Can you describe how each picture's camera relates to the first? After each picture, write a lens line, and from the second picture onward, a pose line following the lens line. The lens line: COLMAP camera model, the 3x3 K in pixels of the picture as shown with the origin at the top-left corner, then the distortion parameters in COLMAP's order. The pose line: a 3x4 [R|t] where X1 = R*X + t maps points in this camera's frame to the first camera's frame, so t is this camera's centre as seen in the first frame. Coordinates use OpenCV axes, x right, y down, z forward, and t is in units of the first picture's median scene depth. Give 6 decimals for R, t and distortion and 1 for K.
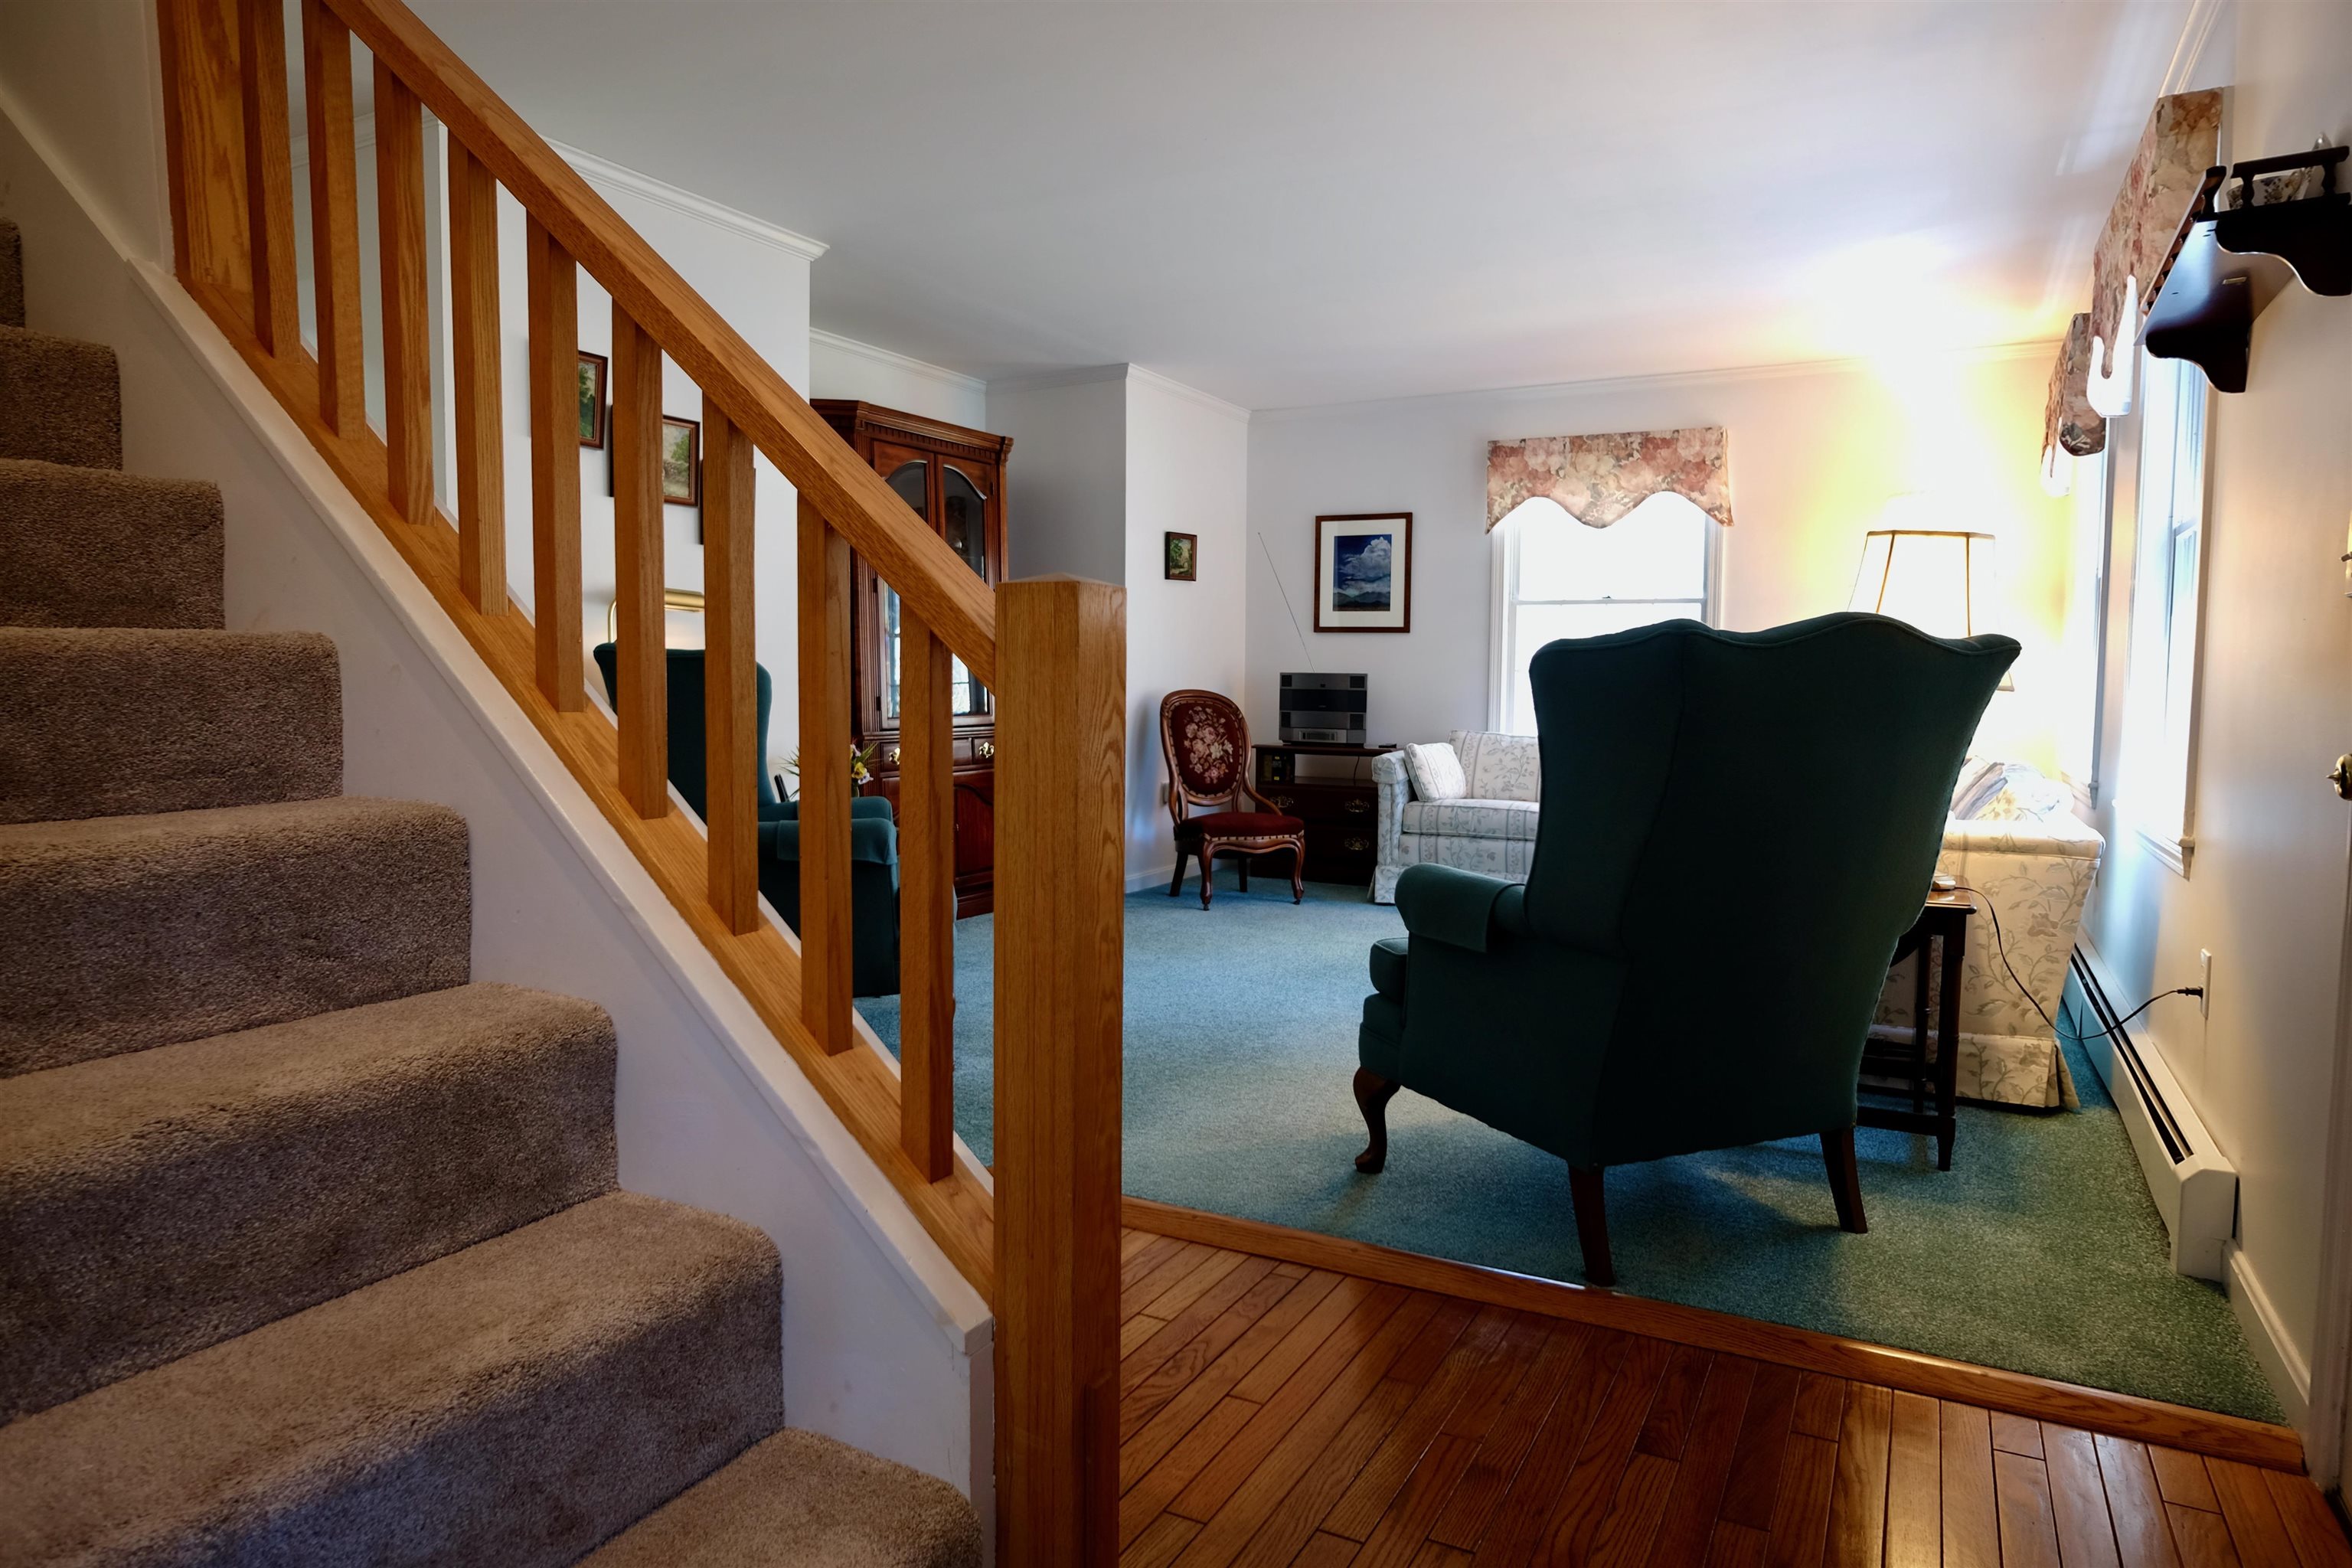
lens RADIAL K [[1416.3, 0, 1178.5], [0, 1416.3, 781.2], [0, 0, 1]] dist [-0.023843, 0.015345]
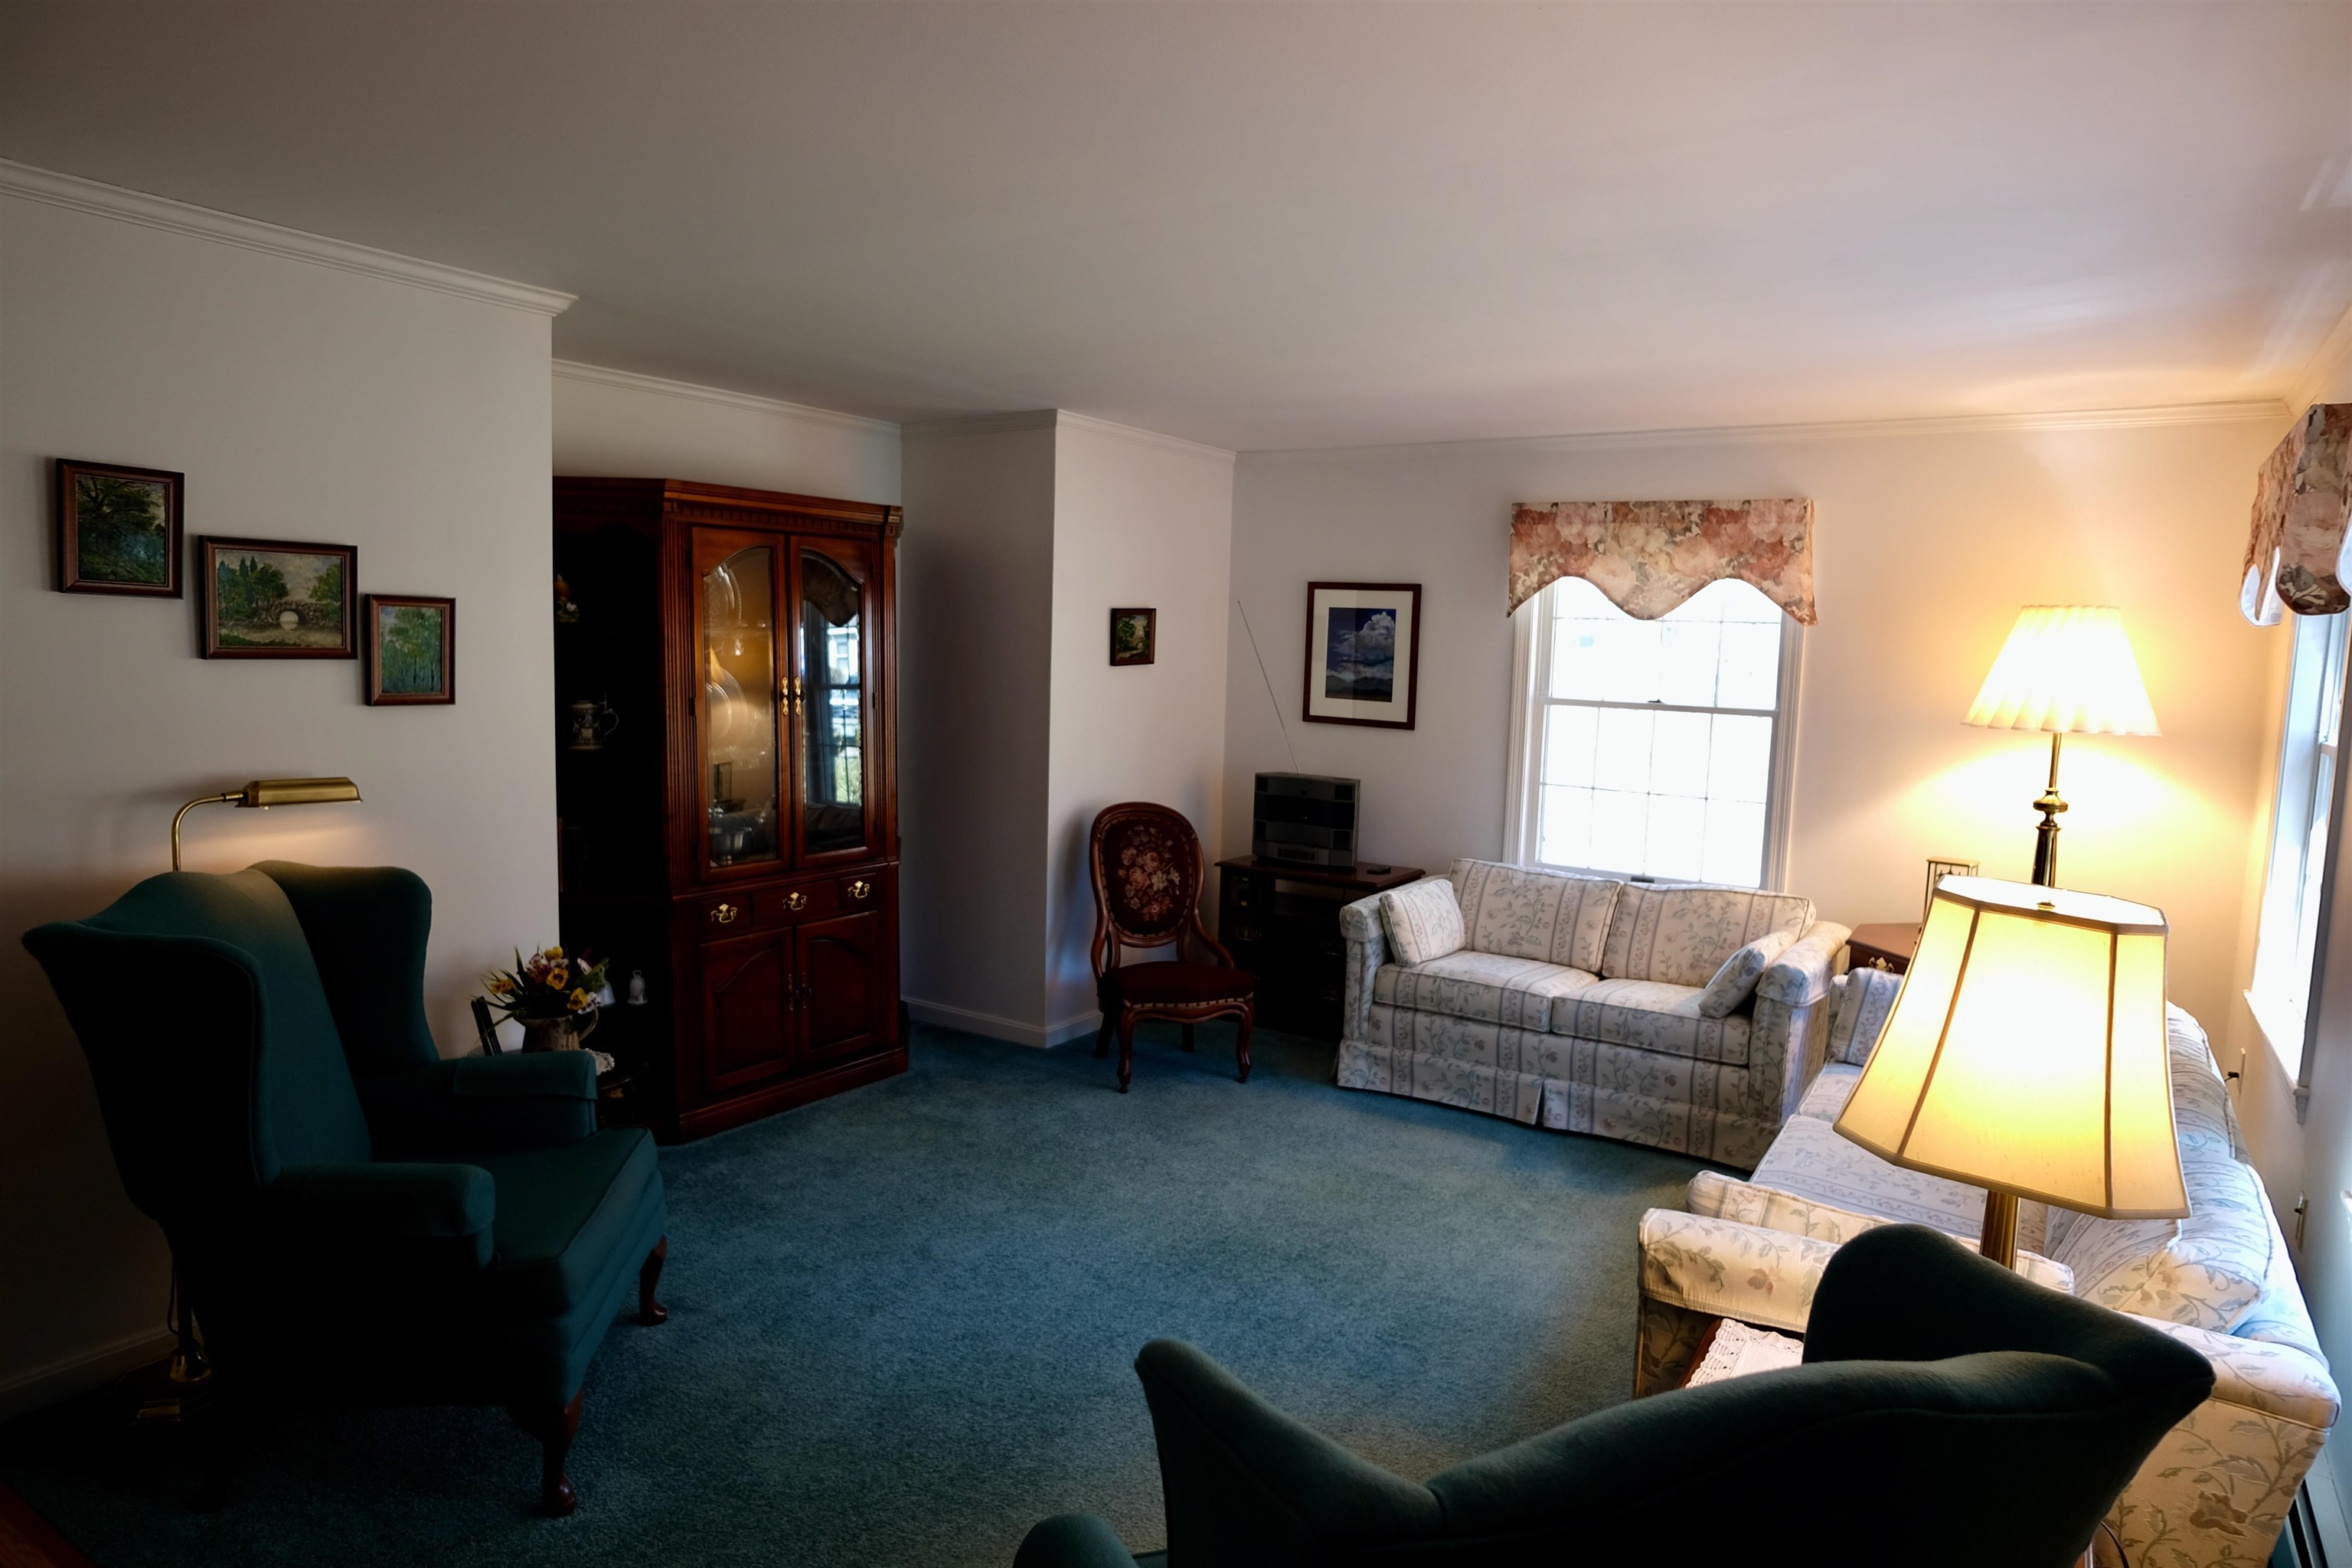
lens RADIAL K [[1416.3, 0, 1171.4], [0, 1416.3, 789.4], [0, 0, 1]] dist [-0.023843, 0.015345]
pose [[0.995912, 0.030058, -0.085184, 0.103342], [-0.027307, 0.999073, 0.033278, -0.103217], [0.086106, -0.030816, 0.995809, 0.183054]]
